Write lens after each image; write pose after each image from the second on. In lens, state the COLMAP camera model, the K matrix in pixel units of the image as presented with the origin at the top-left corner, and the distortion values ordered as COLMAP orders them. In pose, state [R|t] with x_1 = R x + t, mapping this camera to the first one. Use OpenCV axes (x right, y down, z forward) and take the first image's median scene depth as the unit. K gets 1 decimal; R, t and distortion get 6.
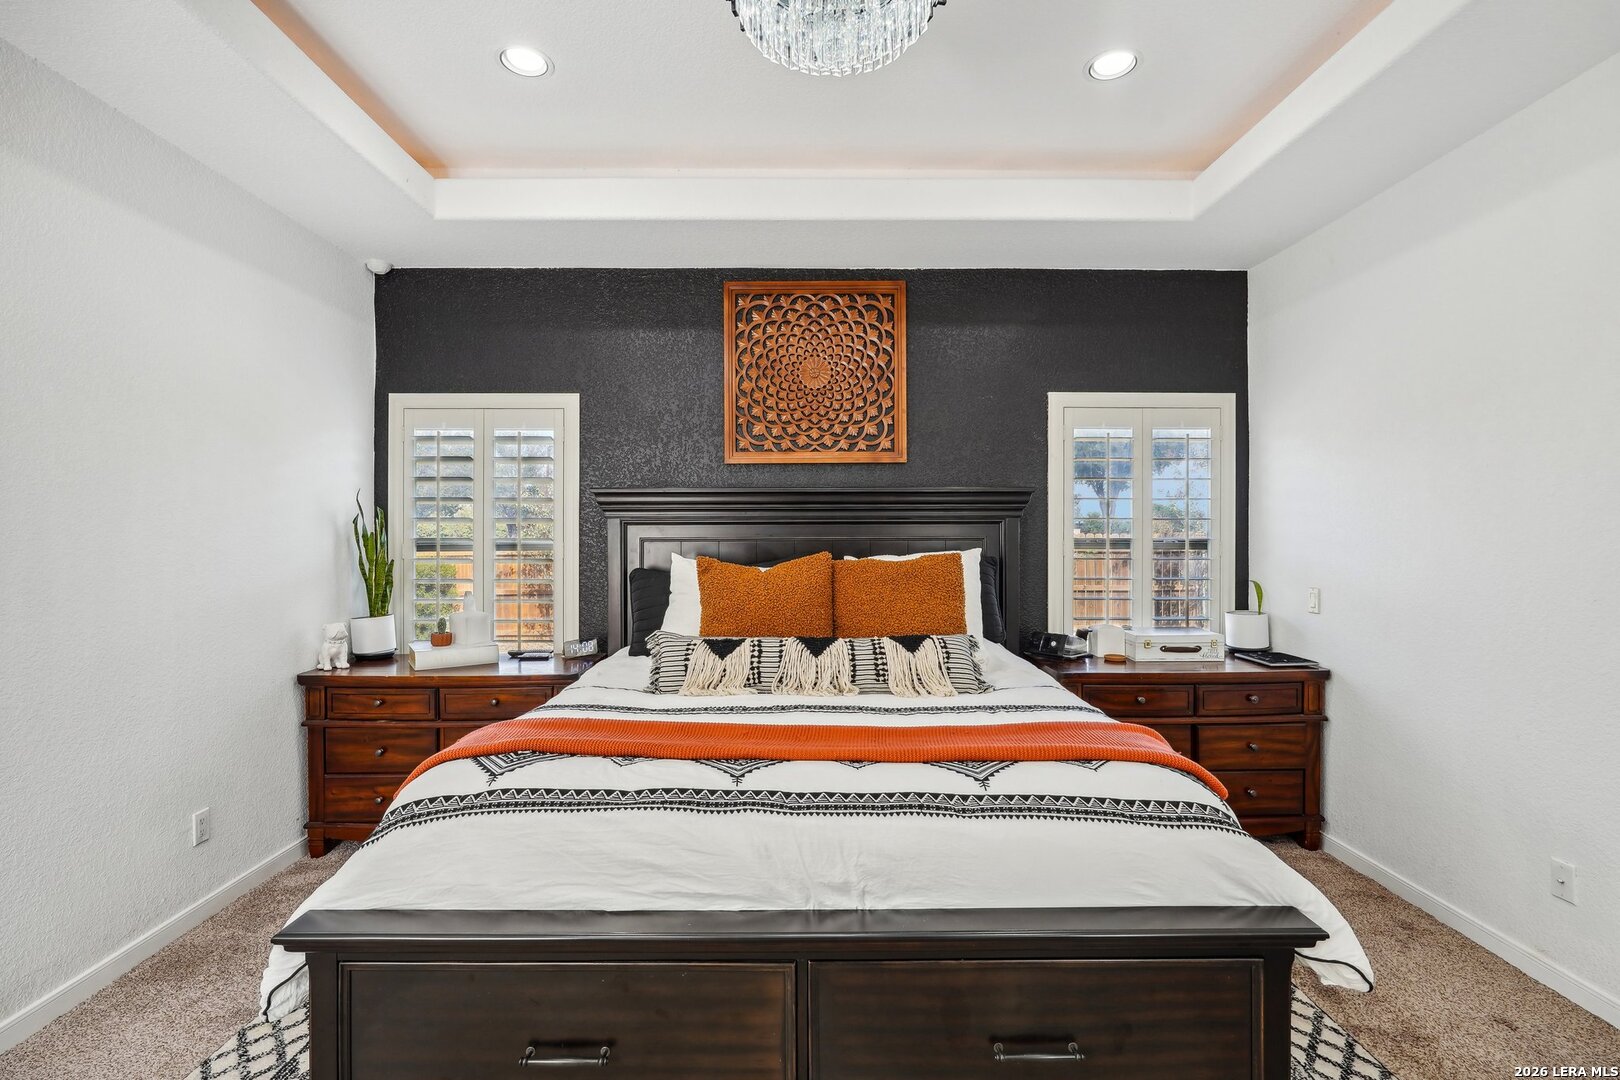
lens RADIAL K [[734.6, 0, 810.3], [0, 734.6, 541.0], [0, 0, 1]] dist [-0.018168, 0.008142]
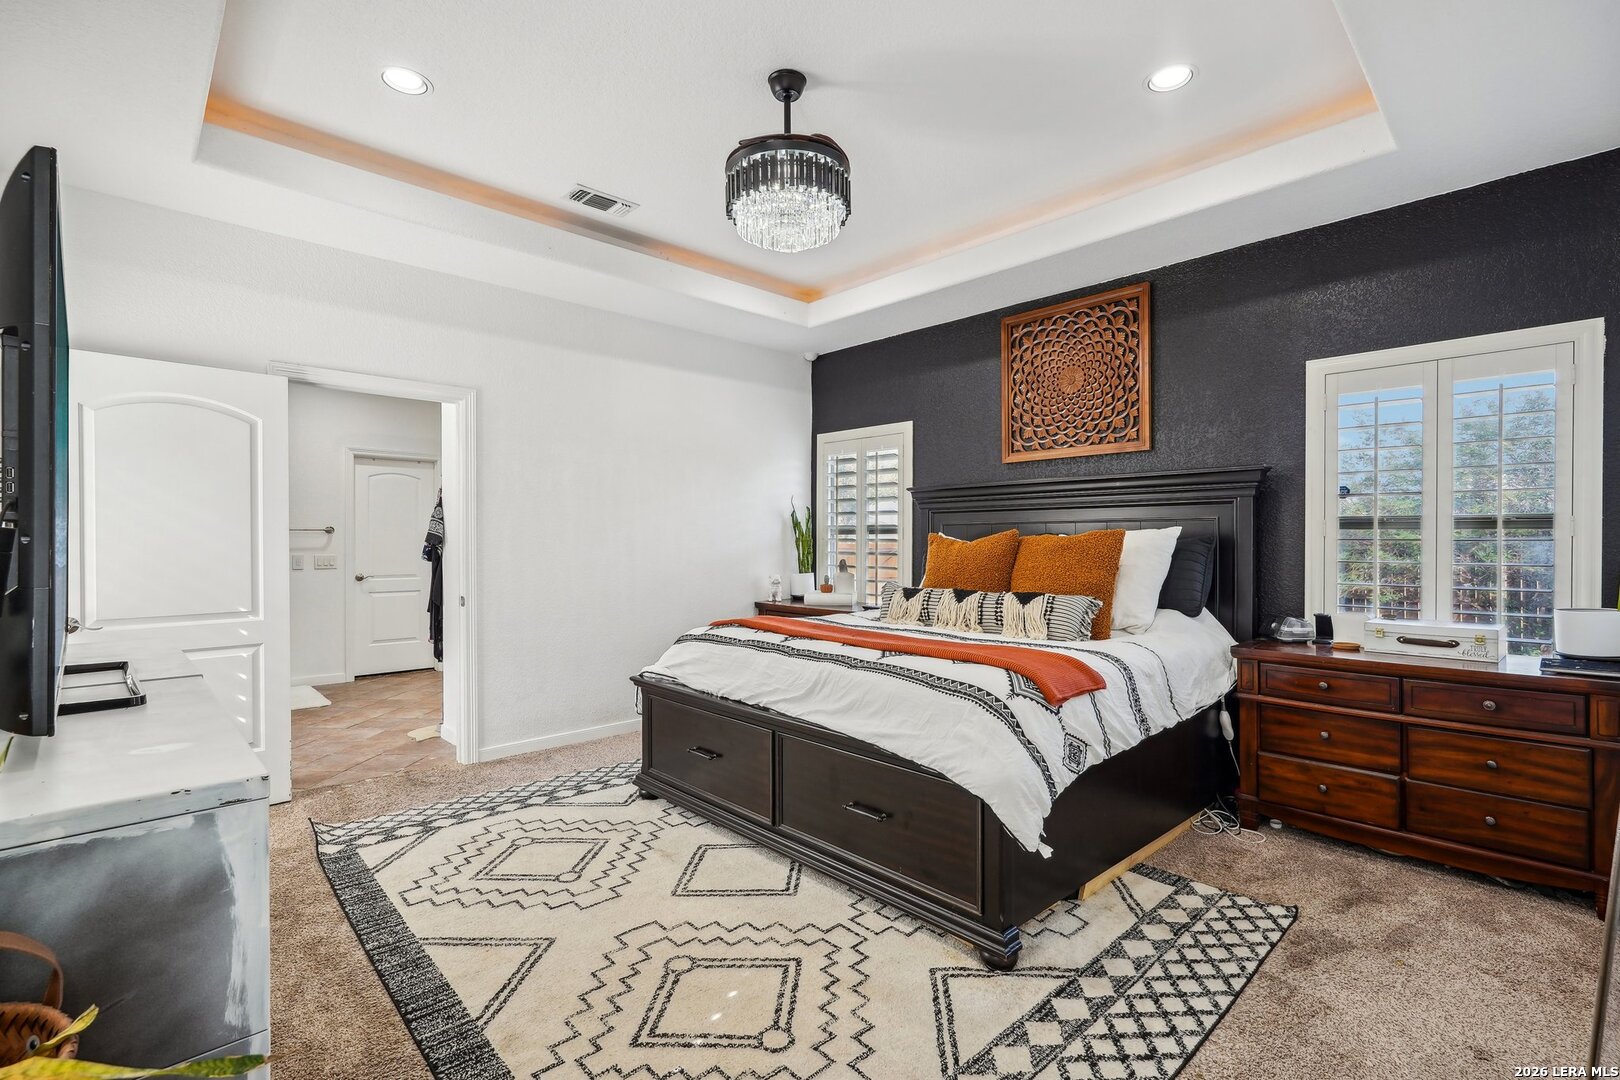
lens RADIAL K [[734.6, 0, 806.2], [0, 734.6, 541.5], [0, 0, 1]] dist [-0.018168, 0.008142]
pose [[0.679334, 0.002867, -0.733824, 0.579001], [-0.004381, 0.999990, -0.000149, 0.030457], [0.733816, 0.003316, 0.679340, -0.102166]]
